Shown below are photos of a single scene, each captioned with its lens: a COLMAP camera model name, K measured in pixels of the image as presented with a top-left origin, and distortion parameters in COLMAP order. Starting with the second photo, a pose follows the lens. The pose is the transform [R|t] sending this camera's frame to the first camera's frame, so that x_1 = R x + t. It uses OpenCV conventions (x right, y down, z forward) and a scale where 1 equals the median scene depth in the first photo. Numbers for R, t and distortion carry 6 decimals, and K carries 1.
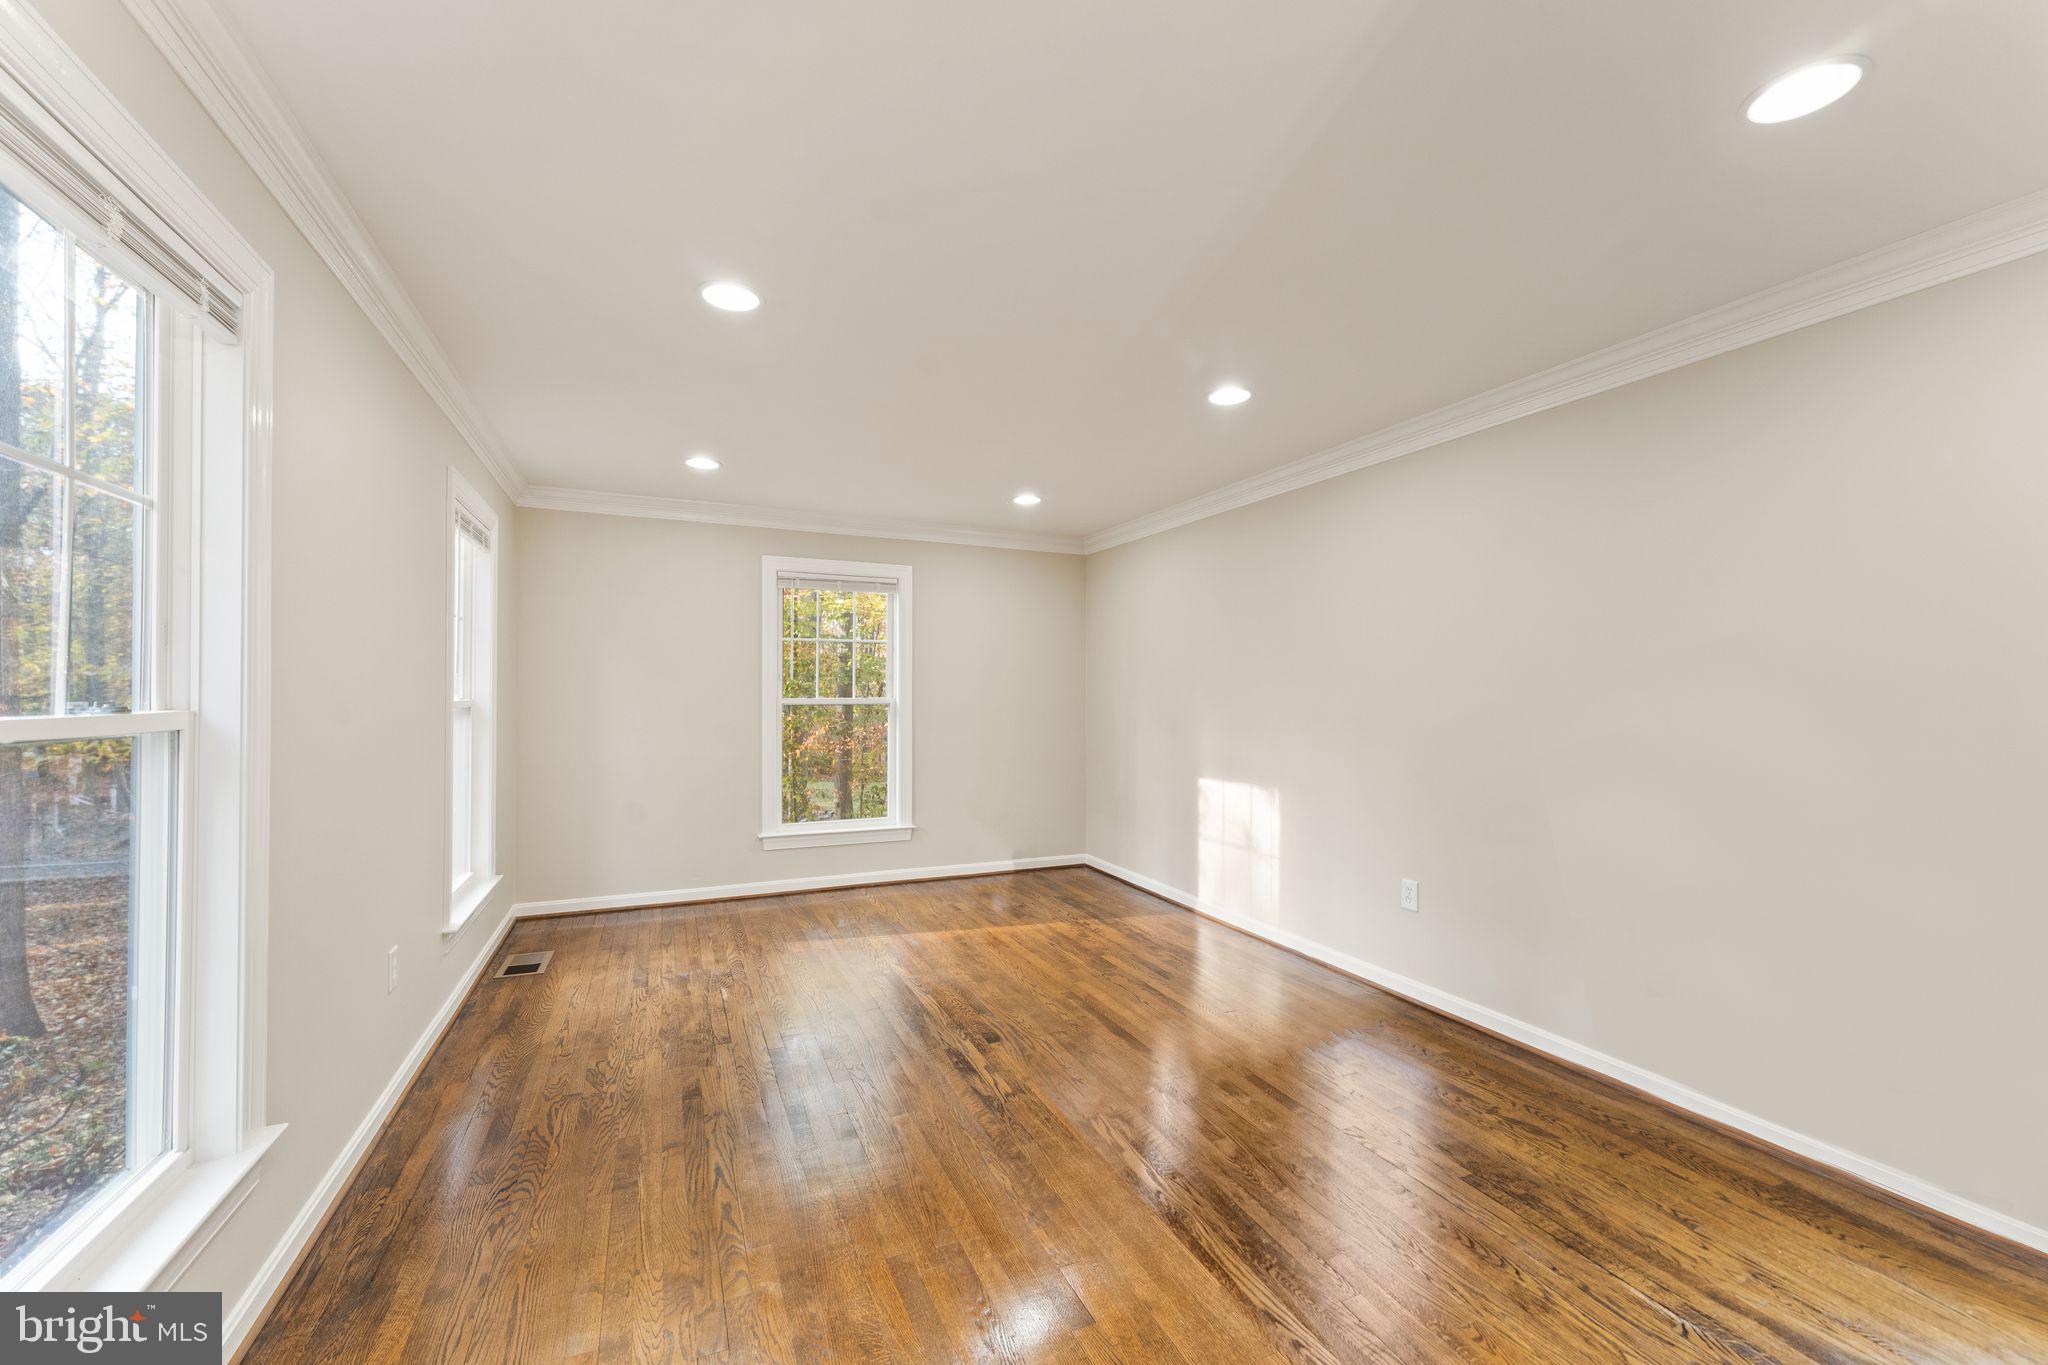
lens RADIAL K [[821.2, 0, 1031.3], [0, 821.2, 686.5], [0, 0, 1]] dist [0.001383, 0.000139]
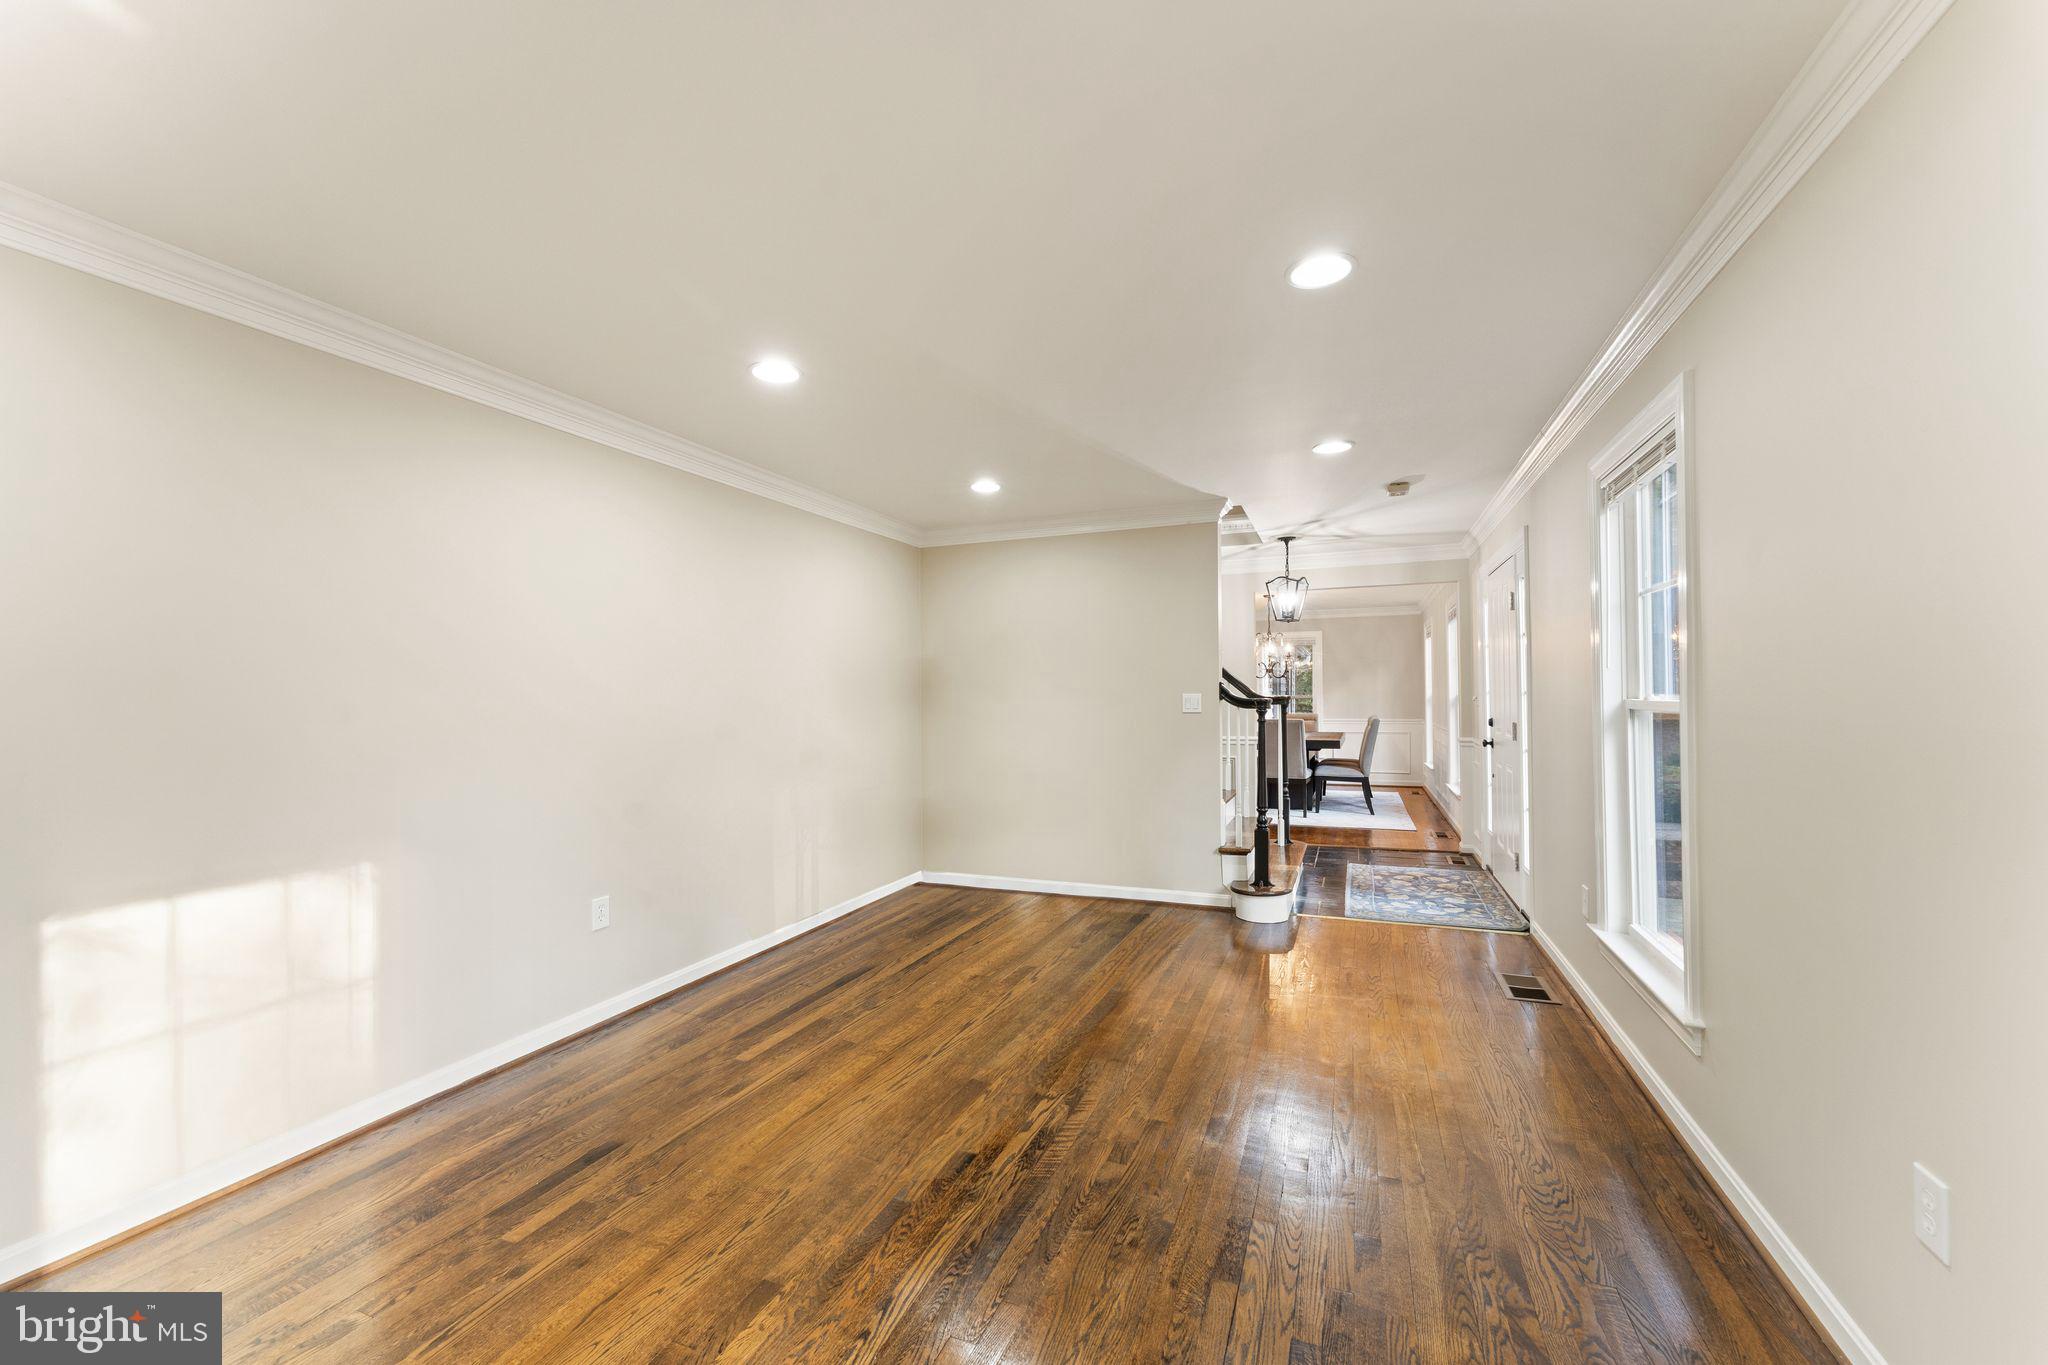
lens RADIAL K [[821.2, 0, 1031.2], [0, 821.2, 685.7], [0, 0, 1]] dist [0.001383, 0.000139]
pose [[-0.702682, 0.019609, 0.711234, -0.563020], [0.007422, 0.999768, -0.020231, 0.019629], [-0.711465, -0.008937, -0.702664, 1.340497]]
